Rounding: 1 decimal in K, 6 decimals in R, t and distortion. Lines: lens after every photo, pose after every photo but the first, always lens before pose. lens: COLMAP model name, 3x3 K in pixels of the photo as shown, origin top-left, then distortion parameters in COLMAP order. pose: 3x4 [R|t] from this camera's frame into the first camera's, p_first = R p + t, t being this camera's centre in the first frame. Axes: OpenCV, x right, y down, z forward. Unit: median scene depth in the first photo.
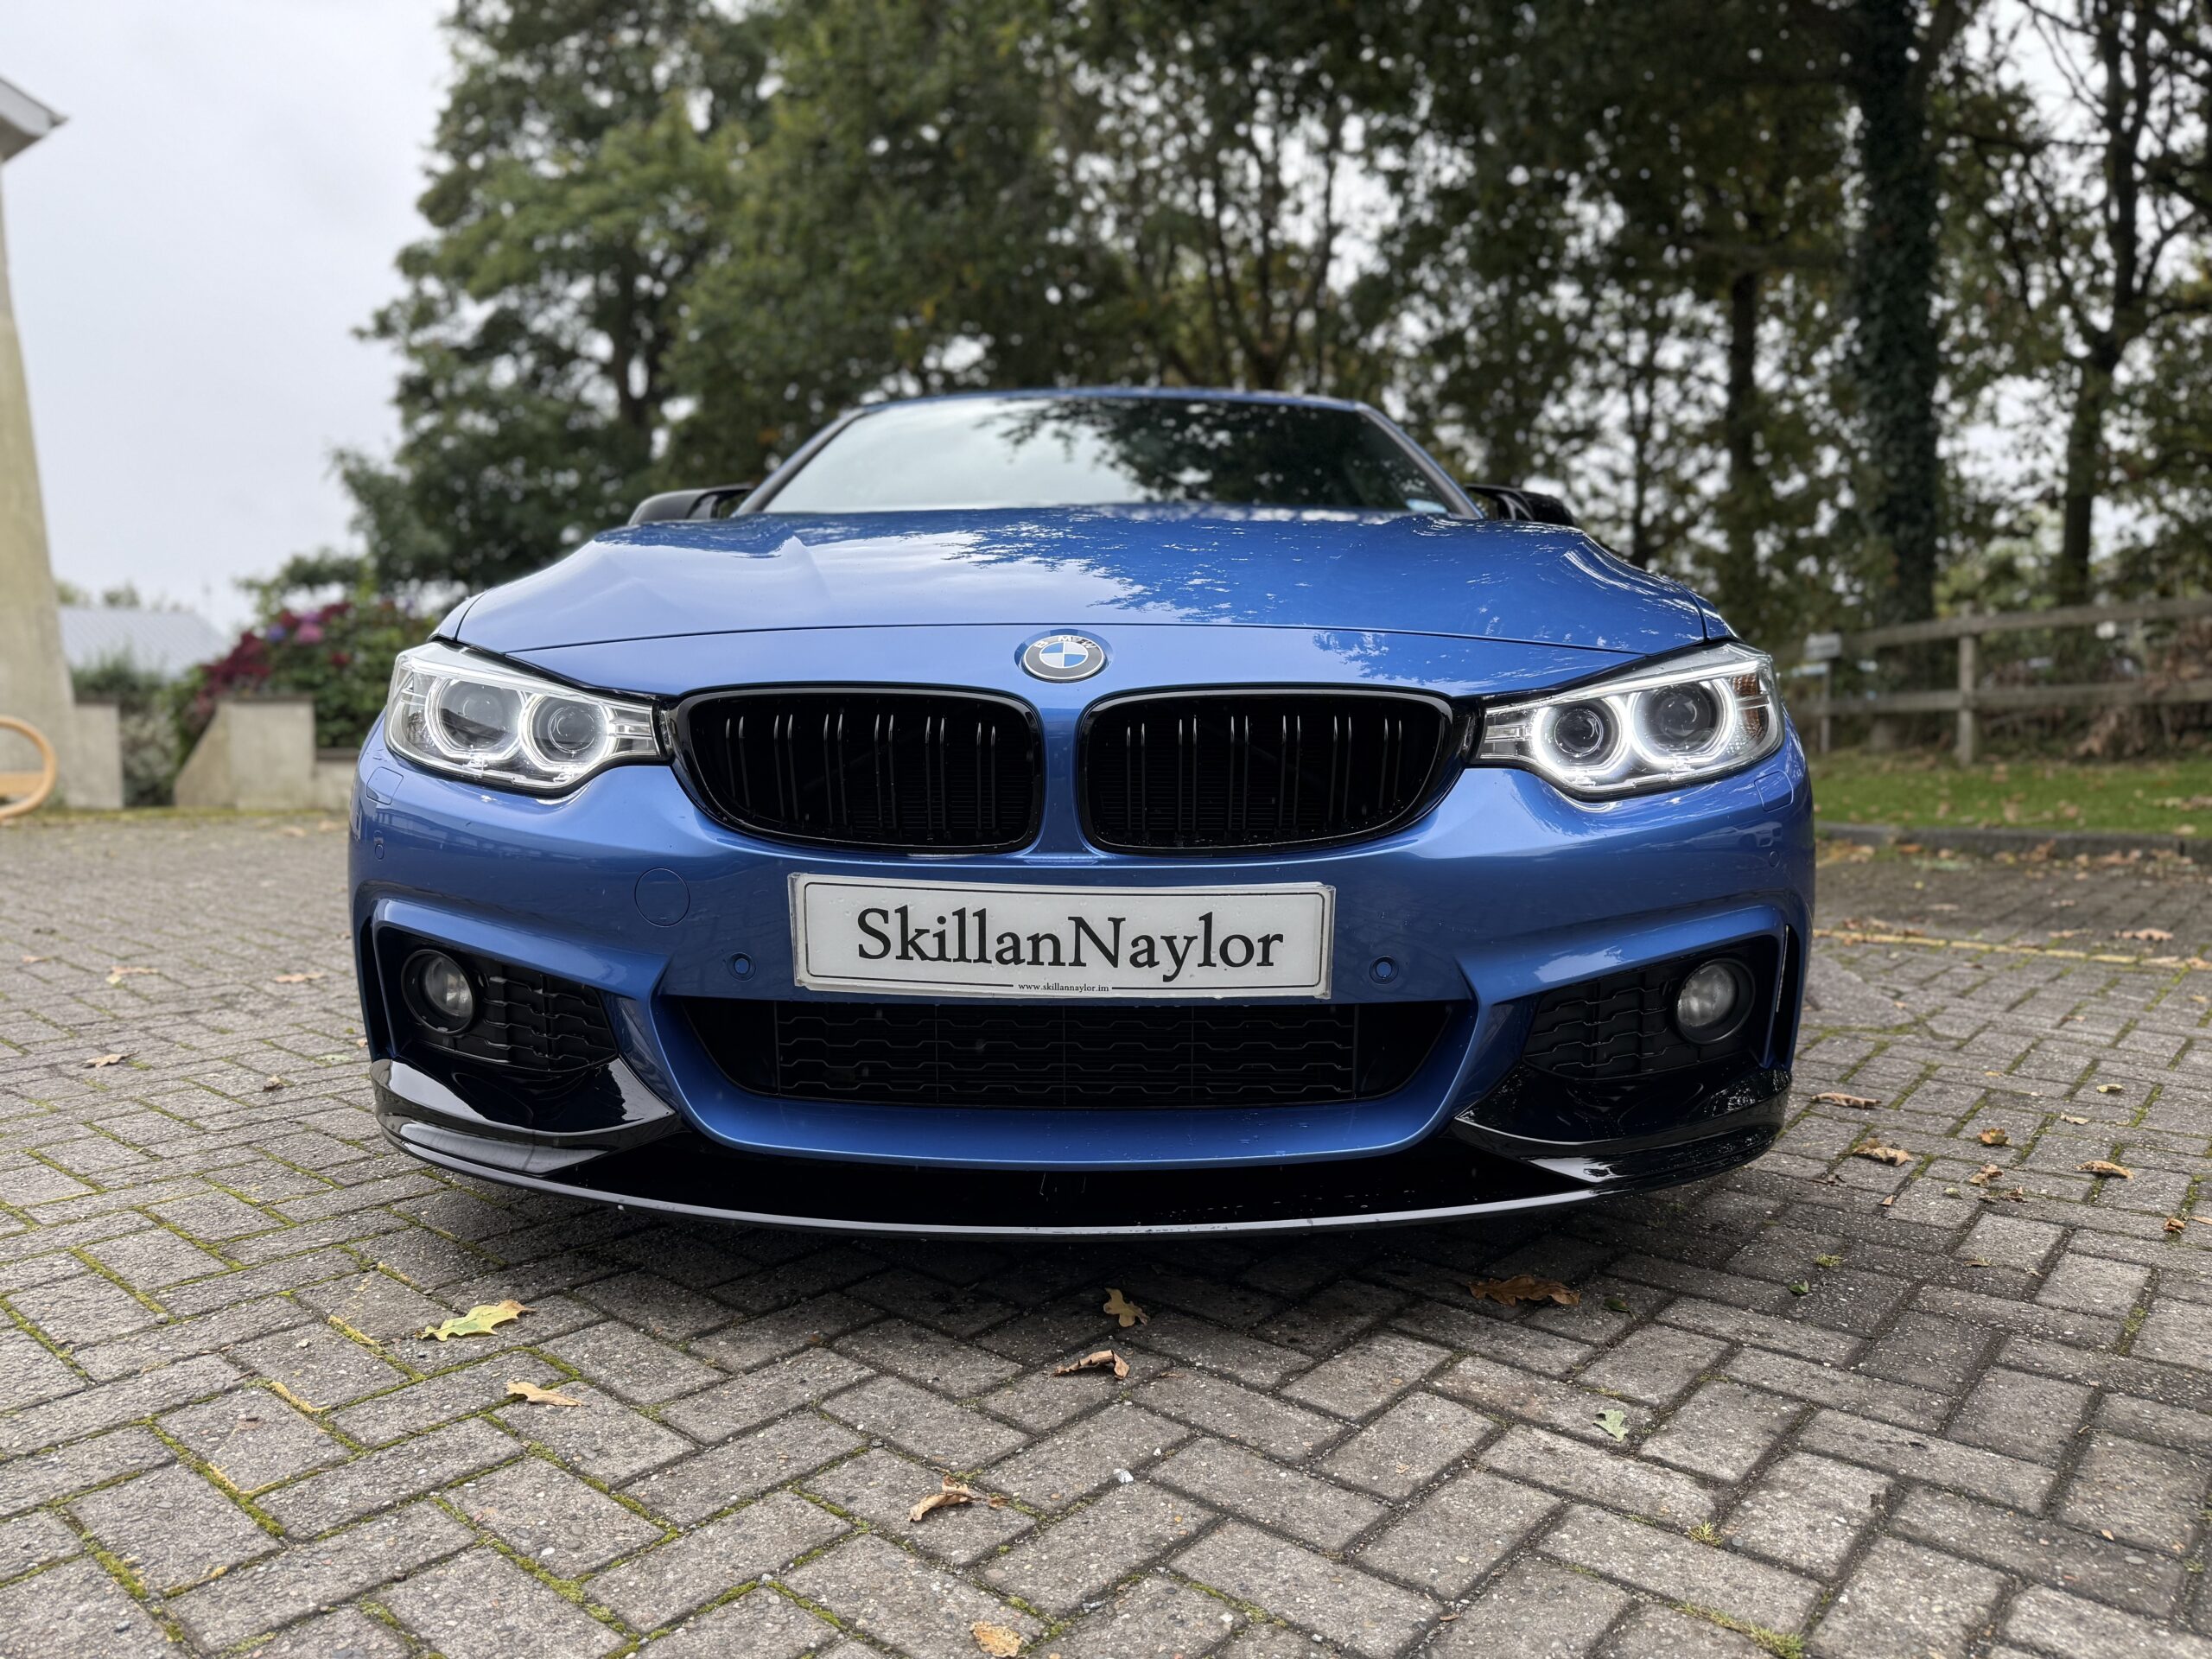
lens RADIAL K [[1552.8, 0, 1081.7], [0, 1552.8, 824.2], [0, 0, 1]] dist [0.016015, -0.032981]
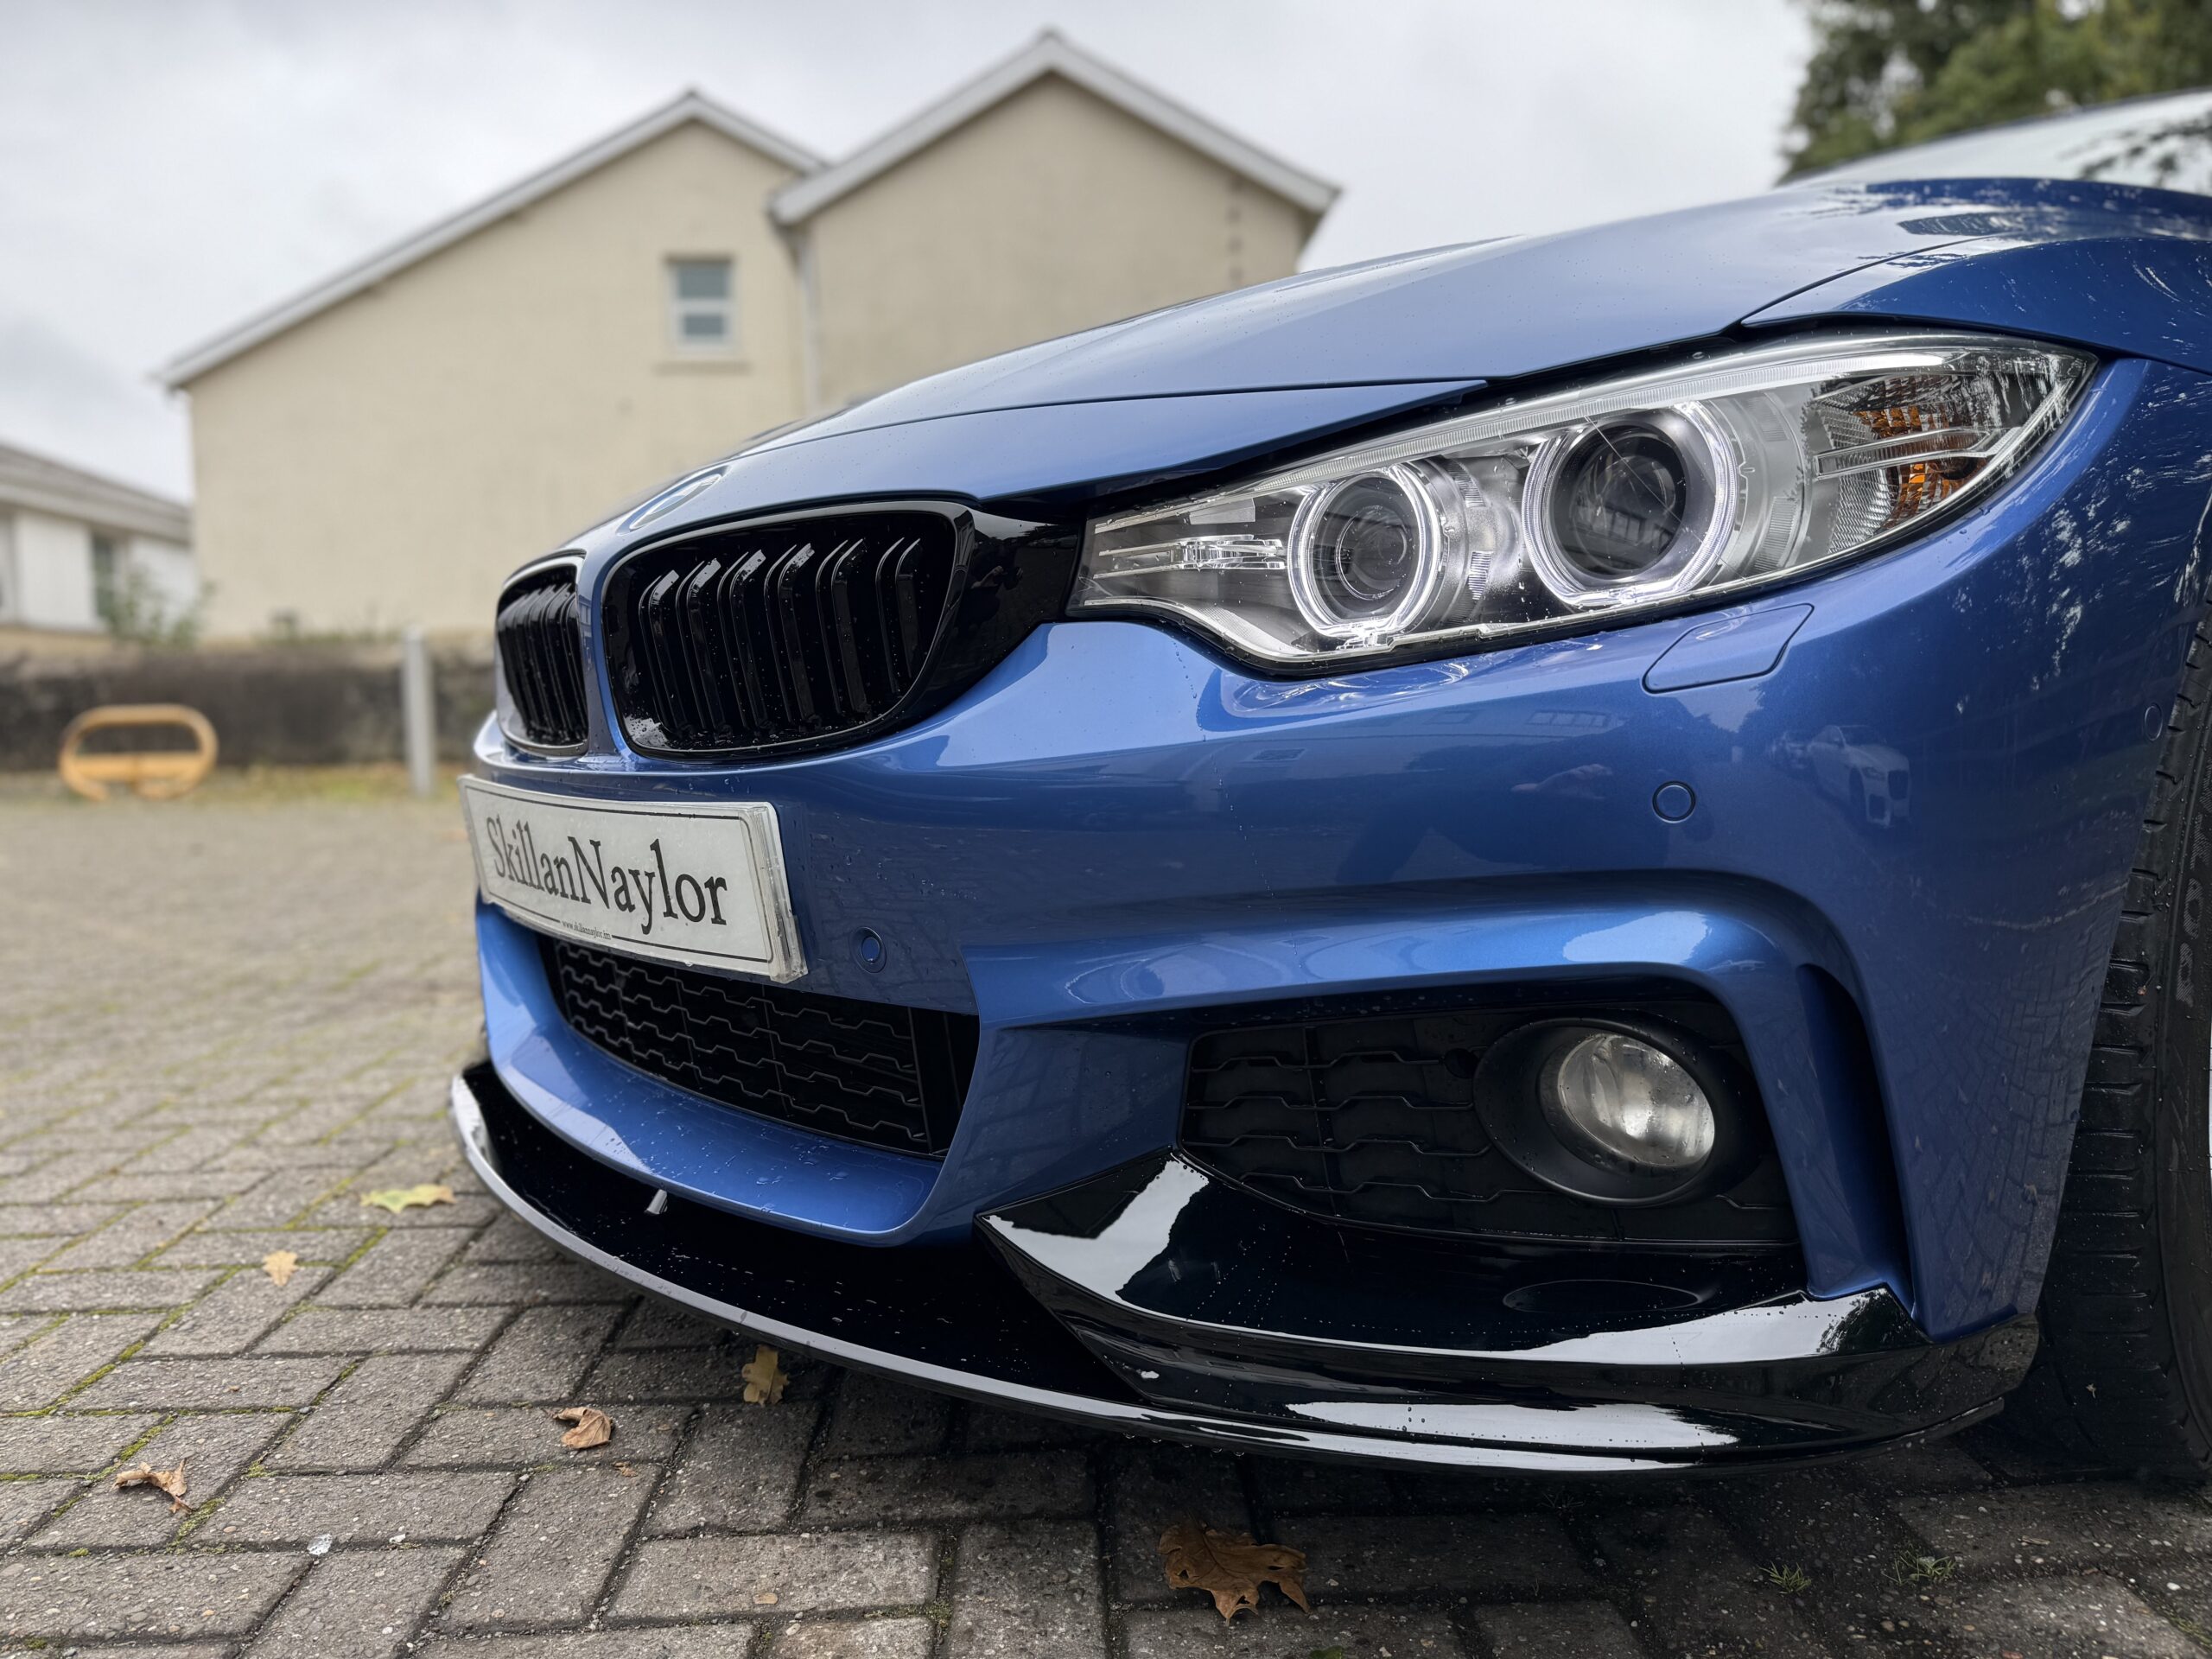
lens RADIAL K [[1552.8, 0, 1081.7], [0, 1552.8, 824.2], [0, 0, 1]] dist [0.016015, -0.032981]
pose [[0.674155, 0.040433, -0.737483, 0.726130], [-0.038539, 0.999066, 0.019545, 0.027921], [0.737584, 0.015245, 0.675083, 0.654190]]
